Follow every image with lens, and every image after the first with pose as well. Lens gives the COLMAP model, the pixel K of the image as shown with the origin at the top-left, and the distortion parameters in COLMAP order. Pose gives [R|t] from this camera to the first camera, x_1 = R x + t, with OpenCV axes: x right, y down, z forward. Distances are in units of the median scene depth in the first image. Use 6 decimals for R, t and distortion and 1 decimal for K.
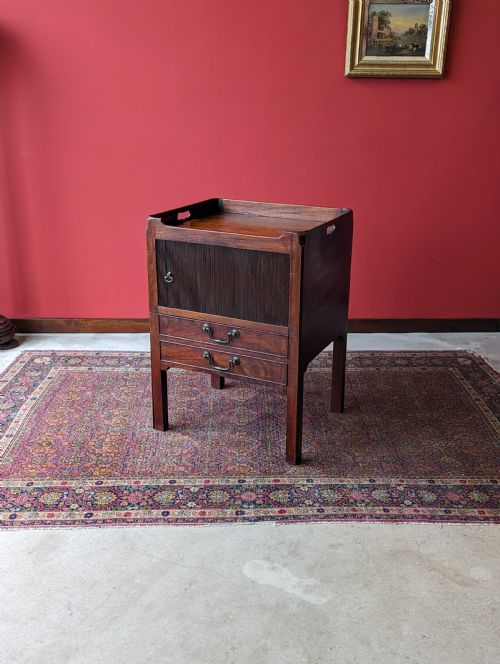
lens RADIAL K [[684.9, 0, 249.9], [0, 684.9, 314.8], [0, 0, 1]] dist [0.018980, 0.022845]
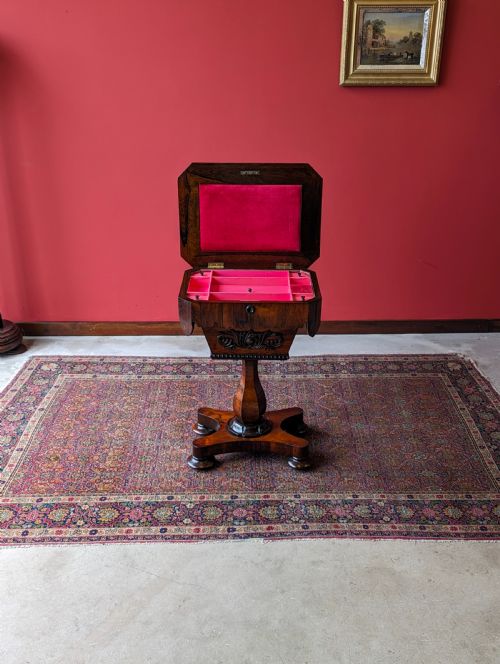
lens RADIAL K [[692.3, 0, 250.0], [0, 692.3, 332.0], [0, 0, 1]] dist [0.018869, 0.022711]
pose [[0.999839, -0.005745, -0.017026, 0.033165], [0.007106, 0.996688, 0.081005, -0.105644], [0.016504, -0.081113, 0.996568, -0.068430]]
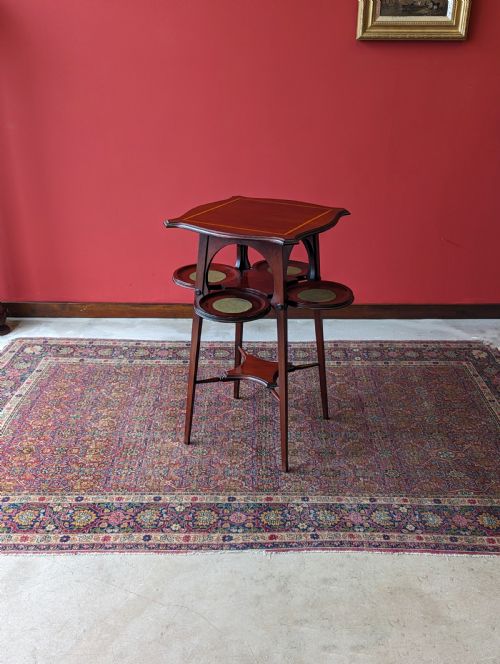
lens RADIAL K [[679.7, 0, 248.9], [0, 679.7, 331.3], [0, 0, 1]] dist [0.015324, 0.017529]
pose [[0.999595, 0.005589, -0.027916, 0.035849], [-0.003125, 0.996156, 0.087539, -0.064382], [0.028298, -0.087416, 0.995770, 0.103407]]
